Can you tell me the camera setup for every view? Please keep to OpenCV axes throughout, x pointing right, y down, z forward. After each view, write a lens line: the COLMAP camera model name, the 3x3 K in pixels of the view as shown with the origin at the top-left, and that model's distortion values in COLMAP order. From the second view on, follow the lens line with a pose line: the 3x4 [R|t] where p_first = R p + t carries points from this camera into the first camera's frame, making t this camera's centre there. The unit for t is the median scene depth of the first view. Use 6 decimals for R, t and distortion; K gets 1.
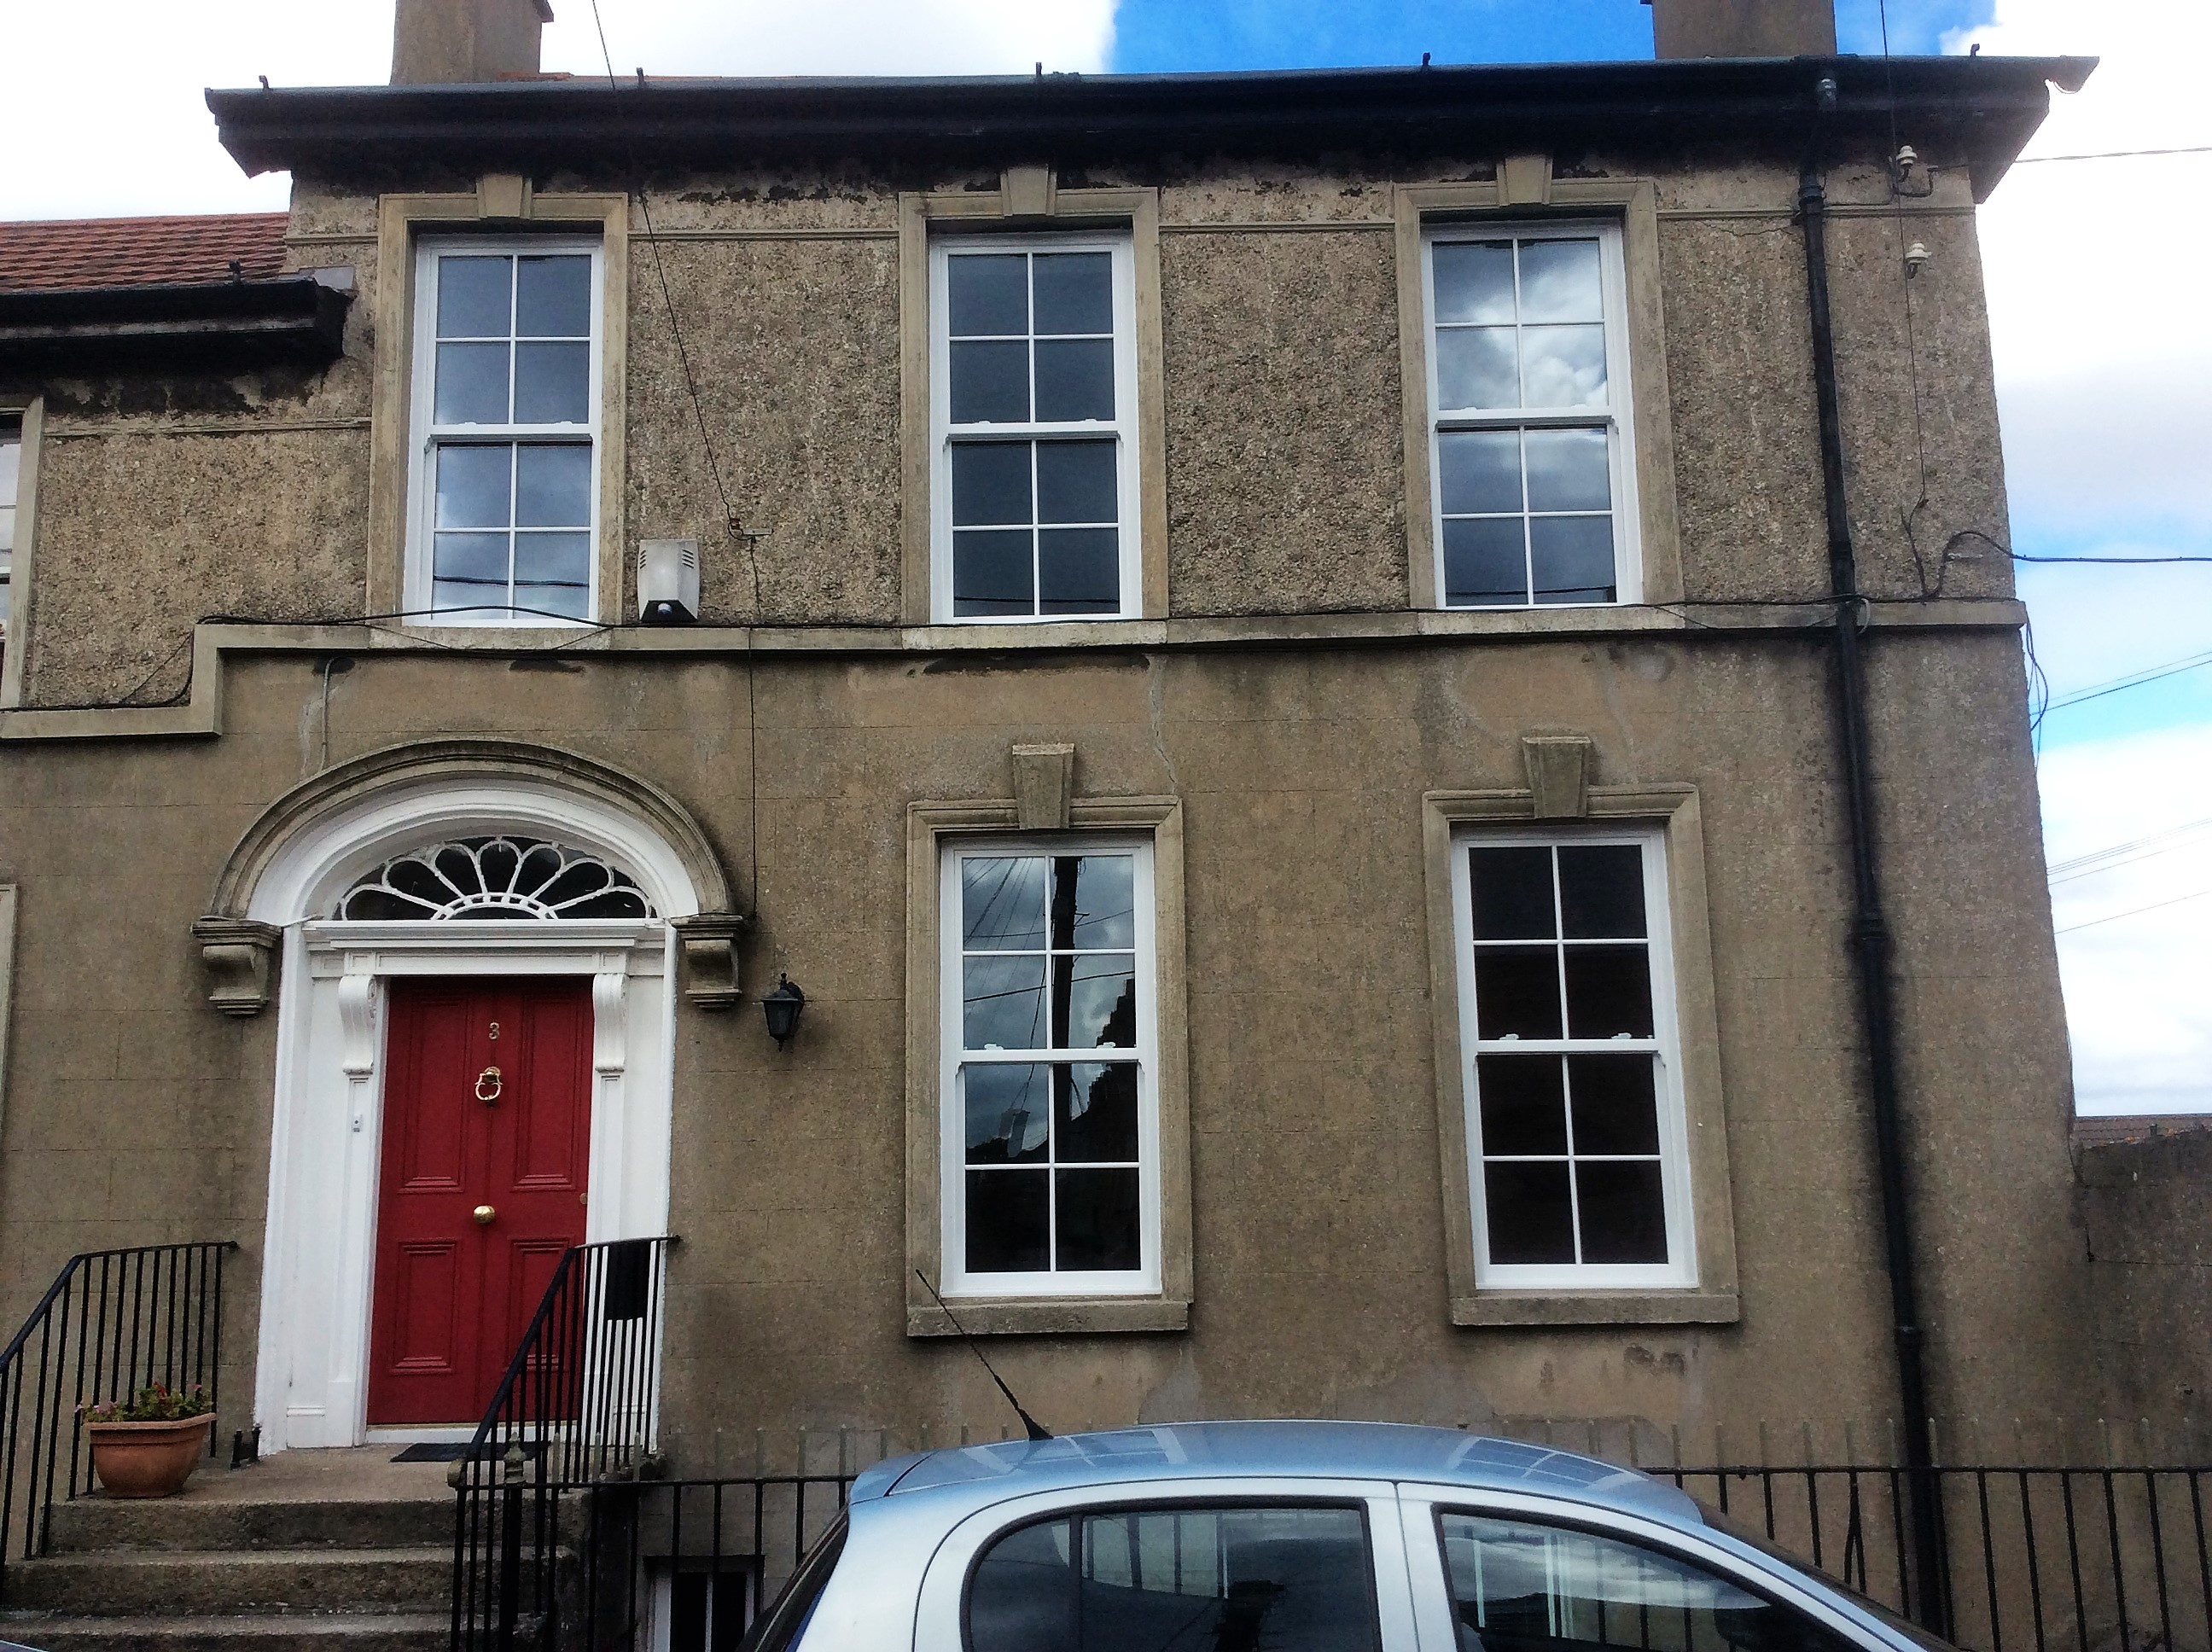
lens RADIAL K [[2031.7, 0, 1106.2], [0, 2031.7, 813.2], [0, 0, 1]] dist [-0.014762, 0.000000]
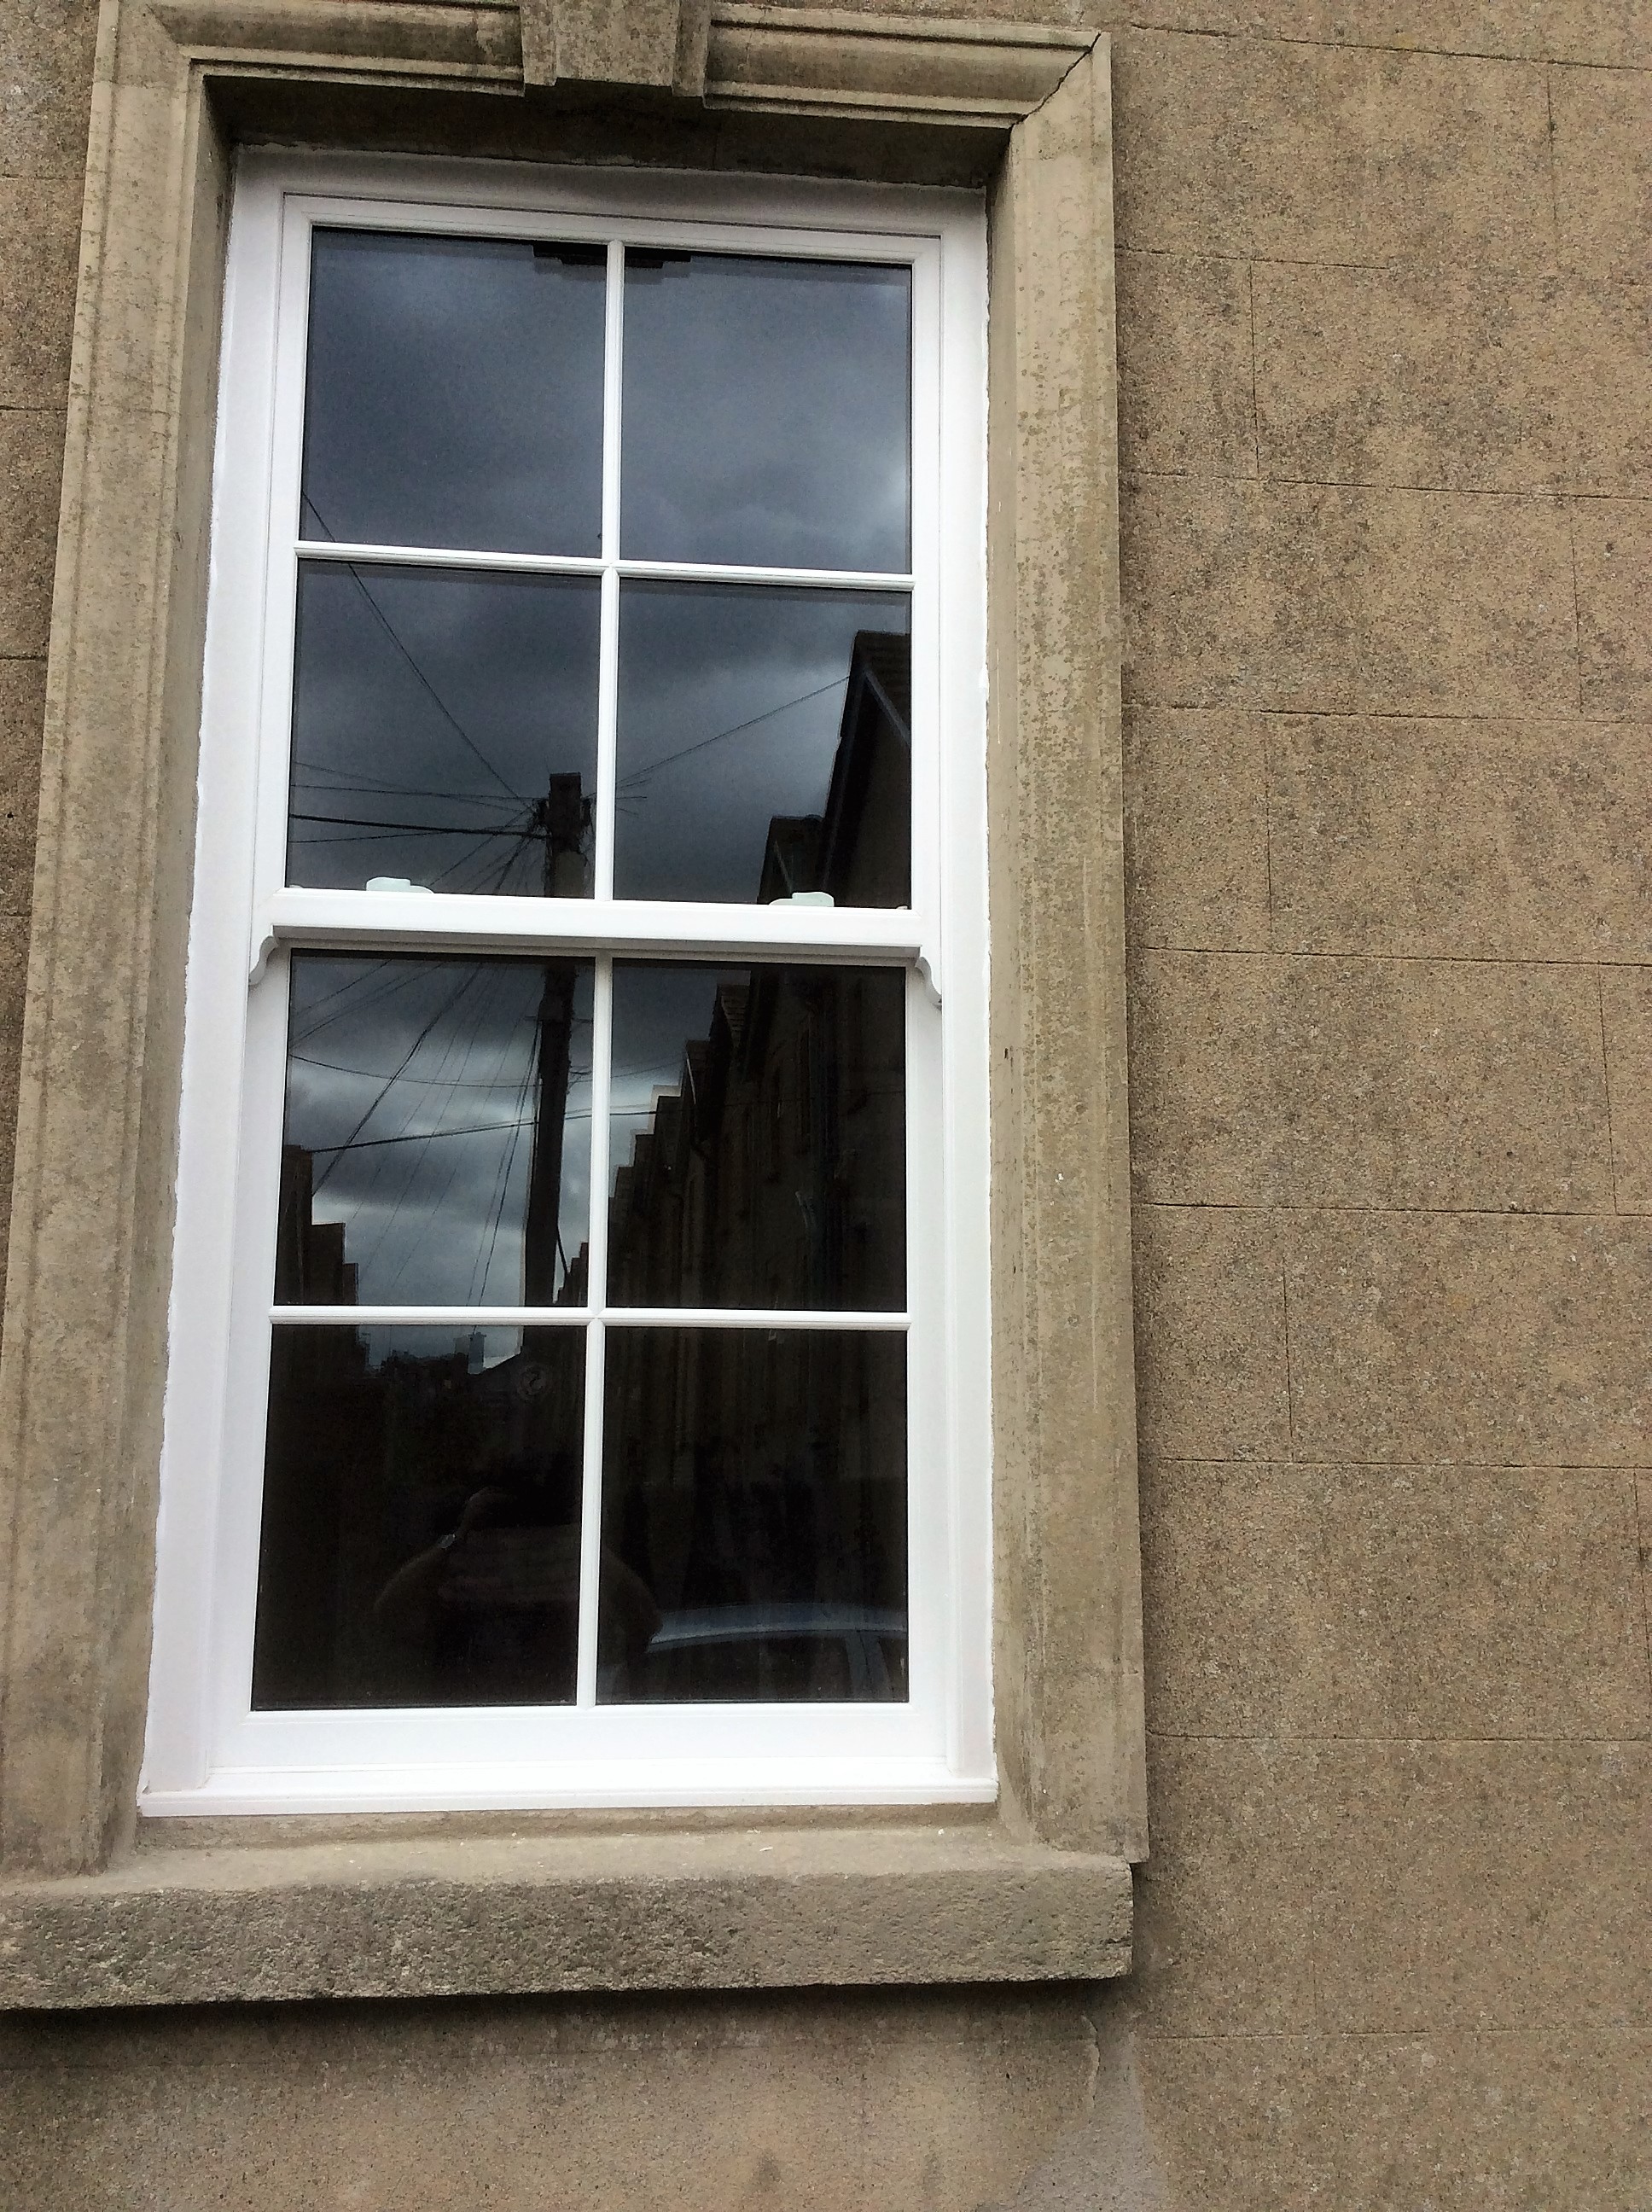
lens RADIAL K [[2031.7, 0, 836.3], [0, 2031.7, 1118.4], [0, 0, 1]] dist [-0.014762, 0.000000]
pose [[0.990904, 0.040563, 0.128315, -0.030800], [-0.047185, 0.997684, 0.048995, 0.133849], [-0.126030, -0.054604, 0.990522, 0.734965]]
